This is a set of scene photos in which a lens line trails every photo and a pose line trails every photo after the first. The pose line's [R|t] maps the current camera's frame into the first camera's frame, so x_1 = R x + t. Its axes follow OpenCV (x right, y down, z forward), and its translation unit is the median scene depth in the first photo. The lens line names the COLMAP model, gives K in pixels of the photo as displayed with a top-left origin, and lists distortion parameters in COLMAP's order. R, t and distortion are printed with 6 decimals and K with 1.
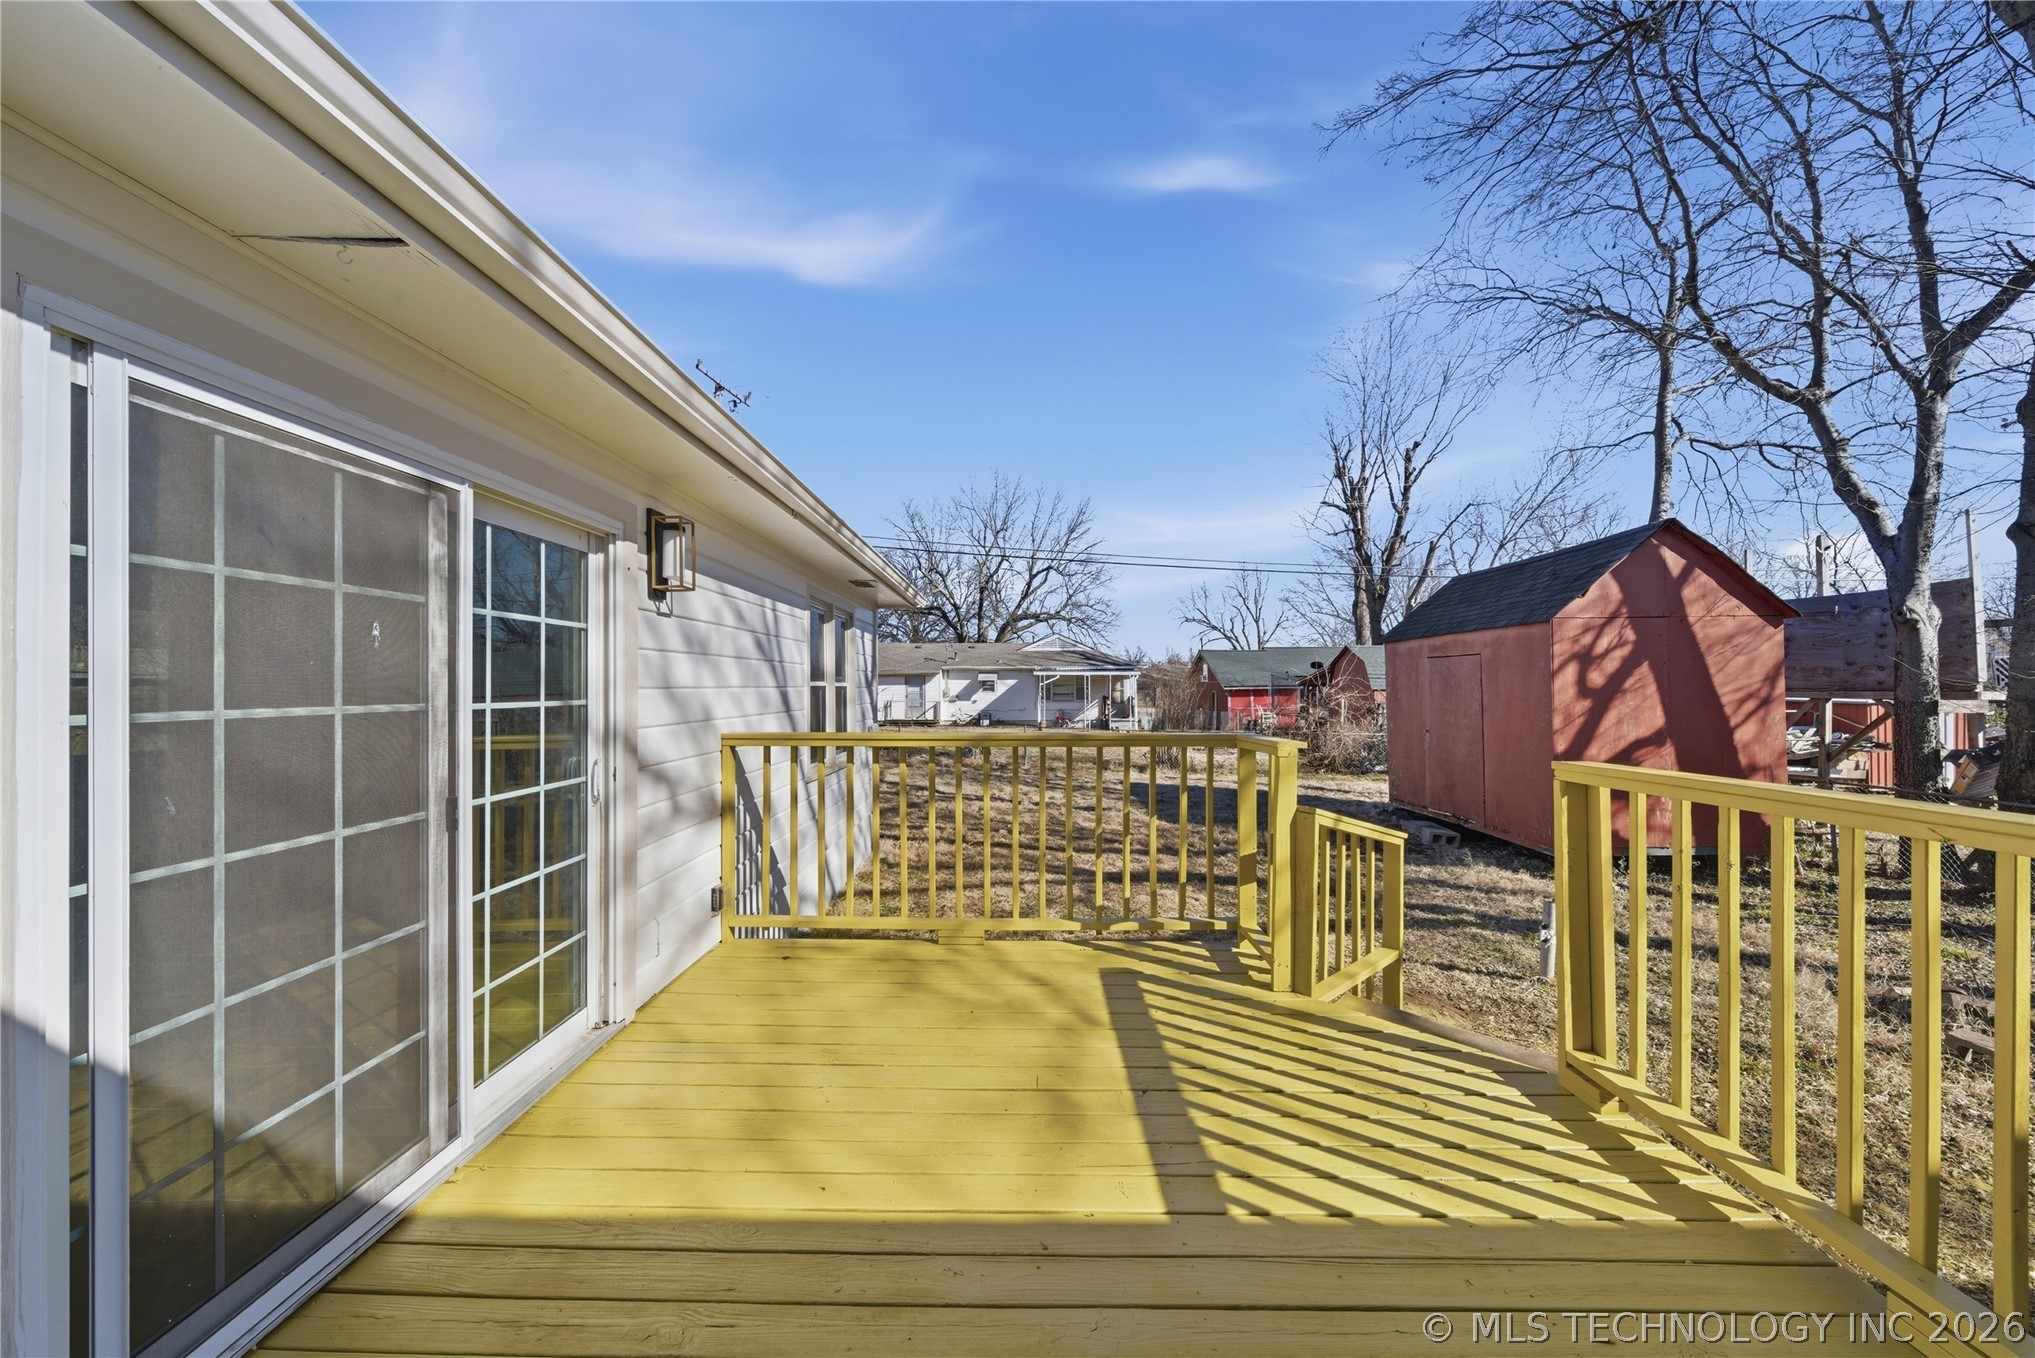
lens RADIAL K [[772.5, 0, 1025.5], [0, 772.5, 677.9], [0, 0, 1]] dist [0.001124, 0.000047]
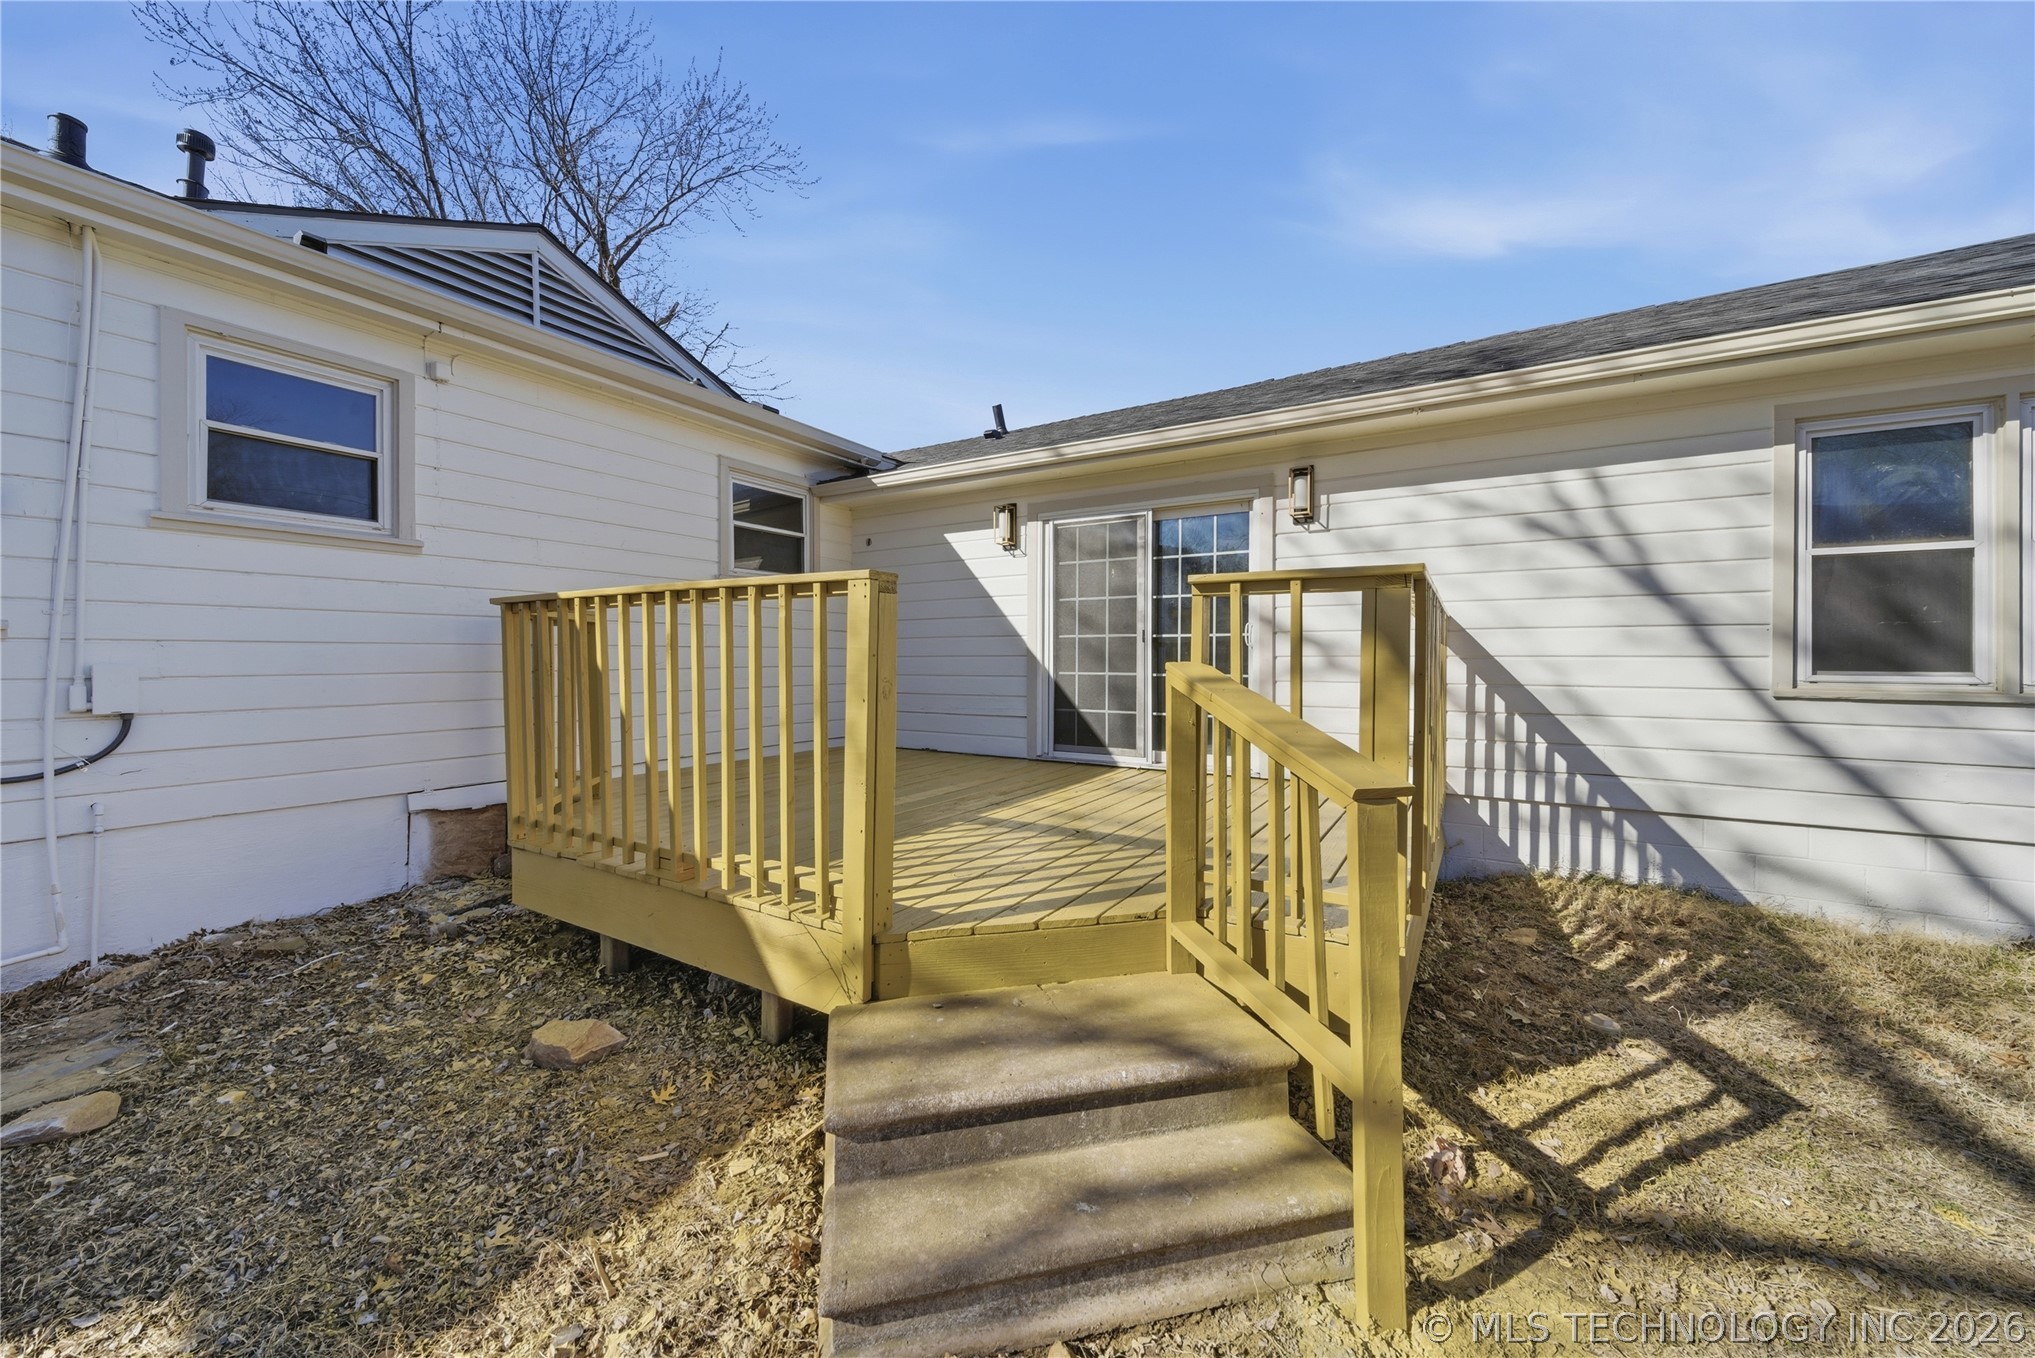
lens RADIAL K [[717.4, 0, 1019.5], [0, 717.4, 680.4], [0, 0, 1]] dist [-0.005609, 0.000001]
pose [[-0.532613, 0.026231, -0.845952, 1.828610], [0.001146, 0.999541, 0.030272, 0.290464], [0.846358, 0.015154, -0.532399, 2.252116]]
